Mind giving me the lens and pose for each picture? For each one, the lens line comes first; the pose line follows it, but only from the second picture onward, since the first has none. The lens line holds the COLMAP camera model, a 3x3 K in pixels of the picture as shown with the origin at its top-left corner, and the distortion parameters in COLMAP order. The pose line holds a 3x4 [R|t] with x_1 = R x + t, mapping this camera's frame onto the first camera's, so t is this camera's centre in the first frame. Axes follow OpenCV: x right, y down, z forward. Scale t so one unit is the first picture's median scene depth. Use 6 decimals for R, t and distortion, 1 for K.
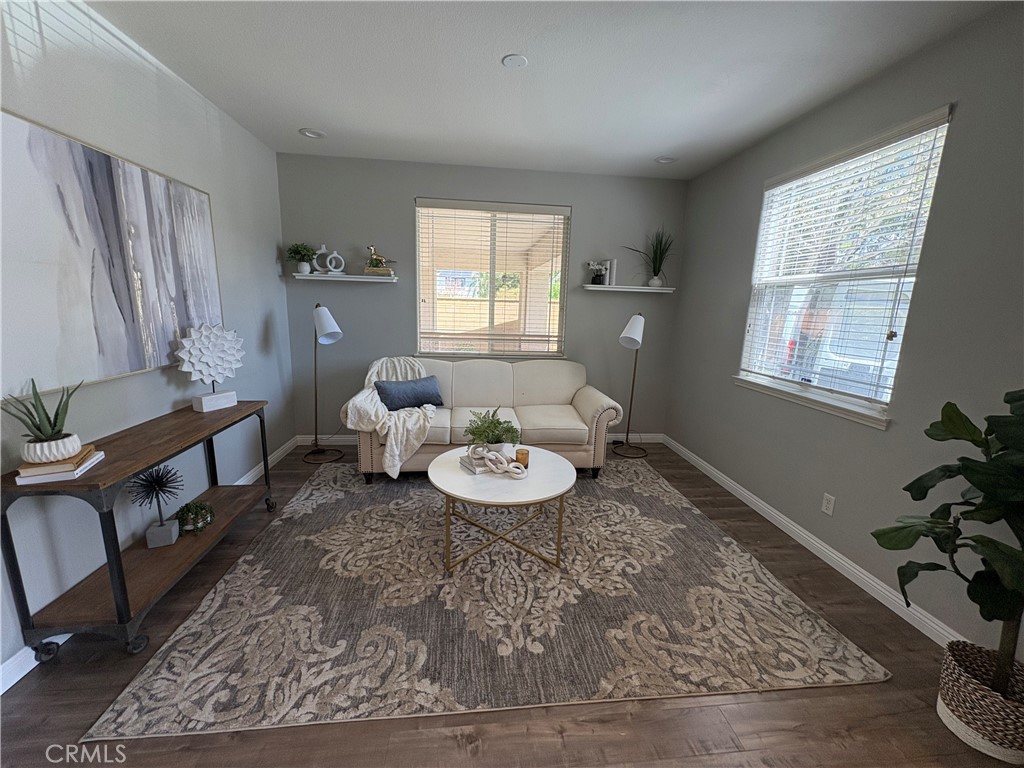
lens RADIAL K [[407.9, 0, 512.0], [0, 407.9, 386.0], [0, 0, 1]] dist [0.001406, 0.000031]
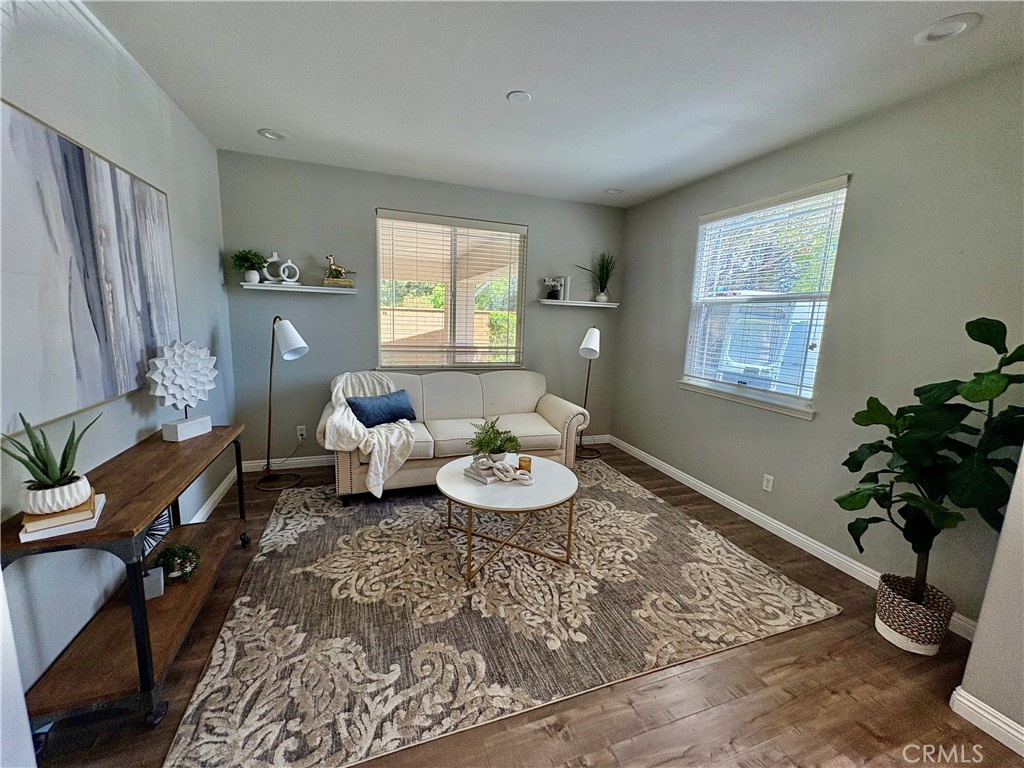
lens RADIAL K [[407.9, 0, 512.8], [0, 407.9, 385.8], [0, 0, 1]] dist [0.001406, 0.000031]
pose [[0.972156, -0.033947, 0.231861, -0.281517], [0.038758, 0.999117, -0.016225, -0.014629], [-0.231105, 0.024760, 0.972614, -0.027568]]
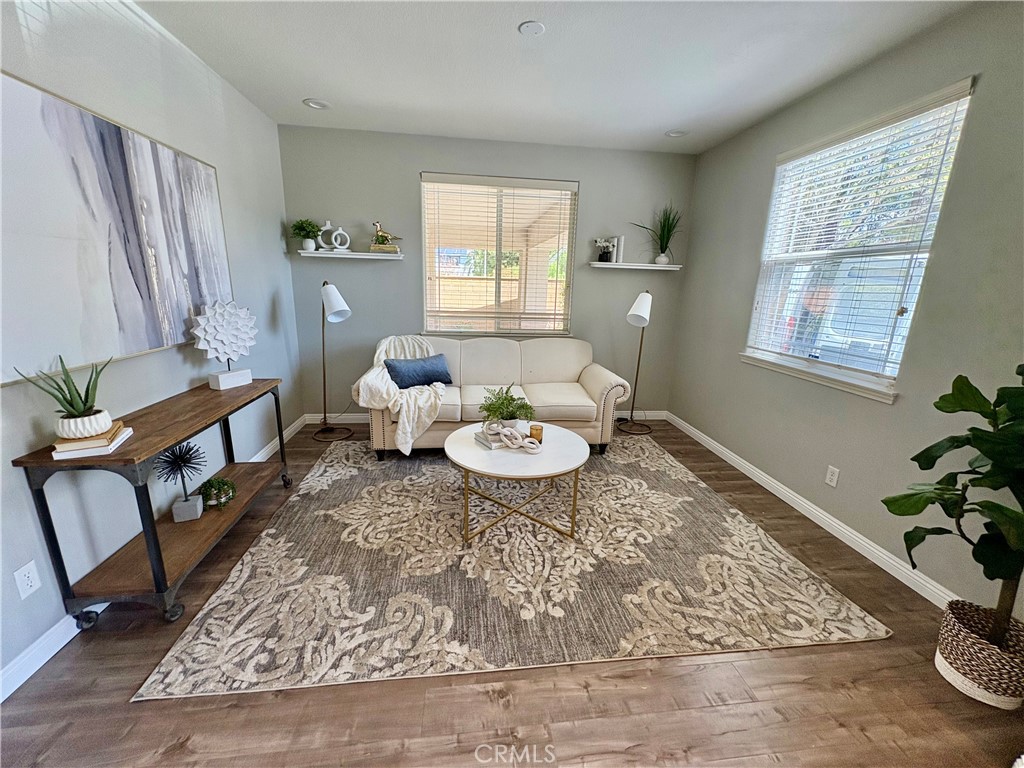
lens RADIAL K [[407.9, 0, 512.2], [0, 407.9, 385.5], [0, 0, 1]] dist [0.001406, 0.000031]
pose [[0.999920, -0.004137, 0.011922, -0.053939], [0.003560, 0.998839, 0.048042, 0.008525], [-0.012107, -0.047996, 0.998774, -0.013535]]
